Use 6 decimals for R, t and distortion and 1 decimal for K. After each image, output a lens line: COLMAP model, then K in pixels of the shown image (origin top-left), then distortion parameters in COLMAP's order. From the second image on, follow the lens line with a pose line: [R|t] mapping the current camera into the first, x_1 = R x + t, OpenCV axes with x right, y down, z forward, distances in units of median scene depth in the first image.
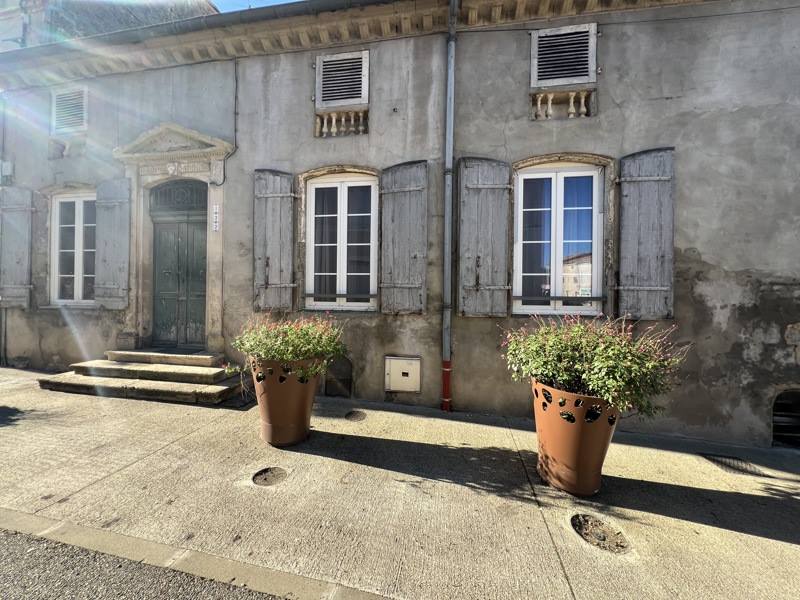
lens RADIAL K [[322.1, 0, 398.2], [0, 322.1, 298.3], [0, 0, 1]] dist [-0.001729, -0.000072]
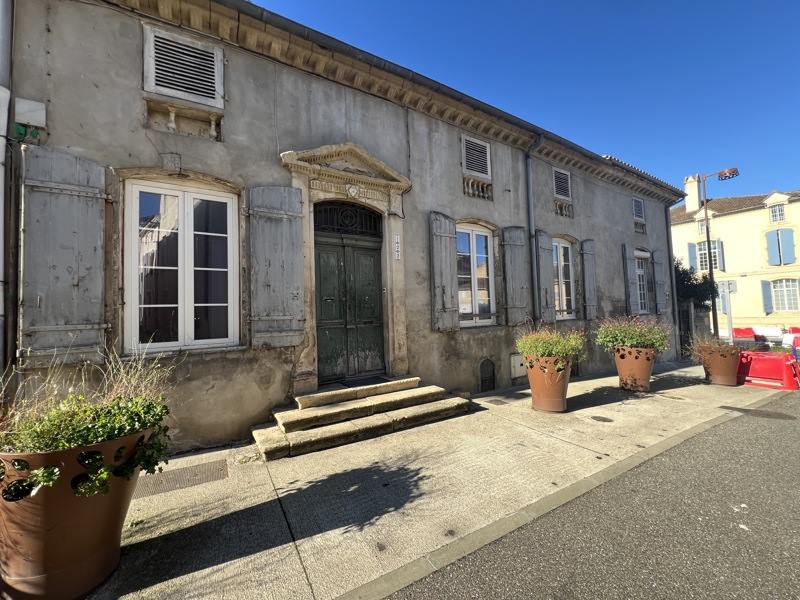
lens RADIAL K [[322.1, 0, 395.4], [0, 322.1, 299.8], [0, 0, 1]] dist [-0.001729, -0.000072]
pose [[0.746052, -0.015759, 0.665702, -1.321970], [0.046490, 0.998513, -0.028463, -0.049633], [-0.664263, 0.052184, 0.745675, 0.232530]]
